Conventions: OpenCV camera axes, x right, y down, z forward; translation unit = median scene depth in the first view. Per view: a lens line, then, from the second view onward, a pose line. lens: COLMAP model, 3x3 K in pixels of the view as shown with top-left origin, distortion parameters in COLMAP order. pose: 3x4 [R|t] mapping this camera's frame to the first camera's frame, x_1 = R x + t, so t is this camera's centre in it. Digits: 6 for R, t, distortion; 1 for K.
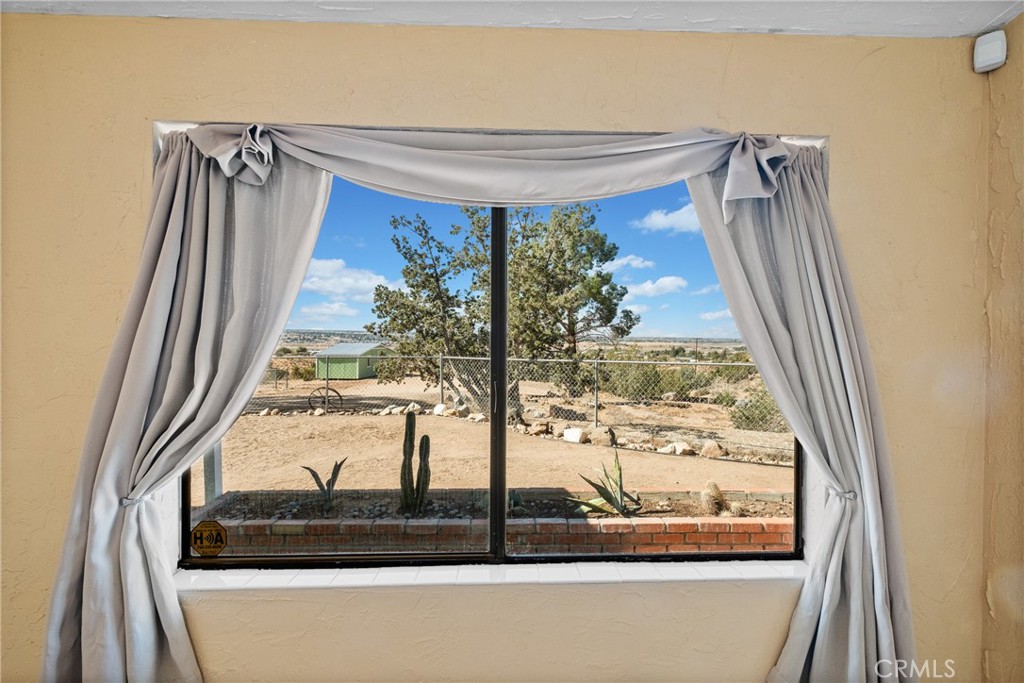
lens RADIAL K [[467.2, 0, 515.9], [0, 467.2, 344.3], [0, 0, 1]] dist [0.002725, -0.000531]
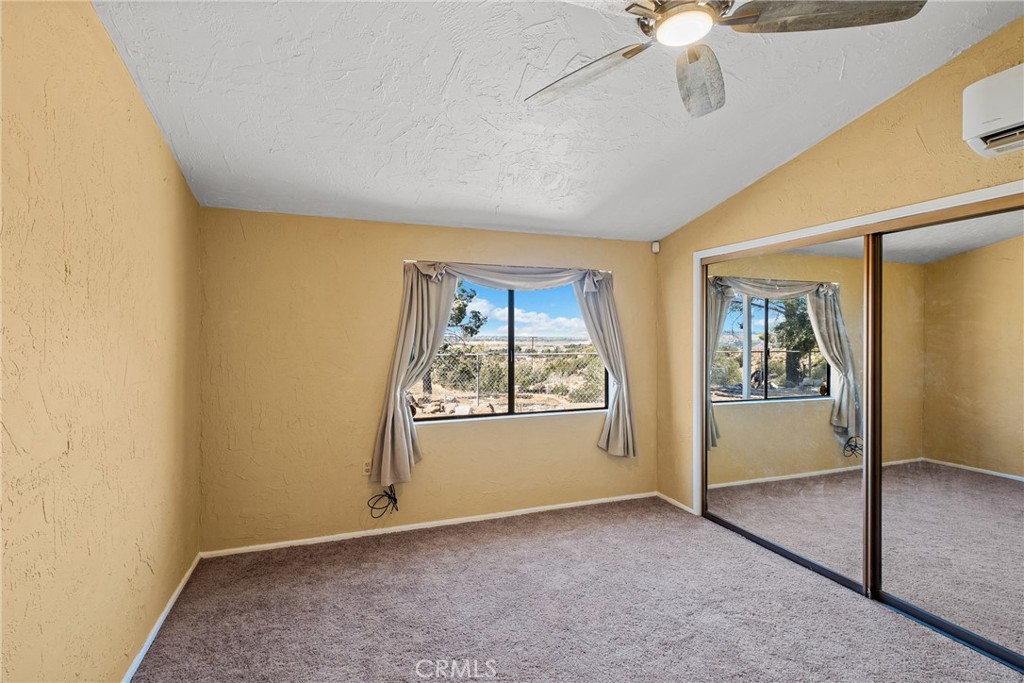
lens RADIAL K [[467.2, 0, 515.9], [0, 467.2, 344.3], [0, 0, 1]] dist [0.002725, -0.000531]
pose [[0.945516, -0.010082, 0.325420, -0.973346], [0.009572, 0.999949, 0.003168, 0.034631], [-0.325435, 0.000119, 0.945564, -1.750349]]
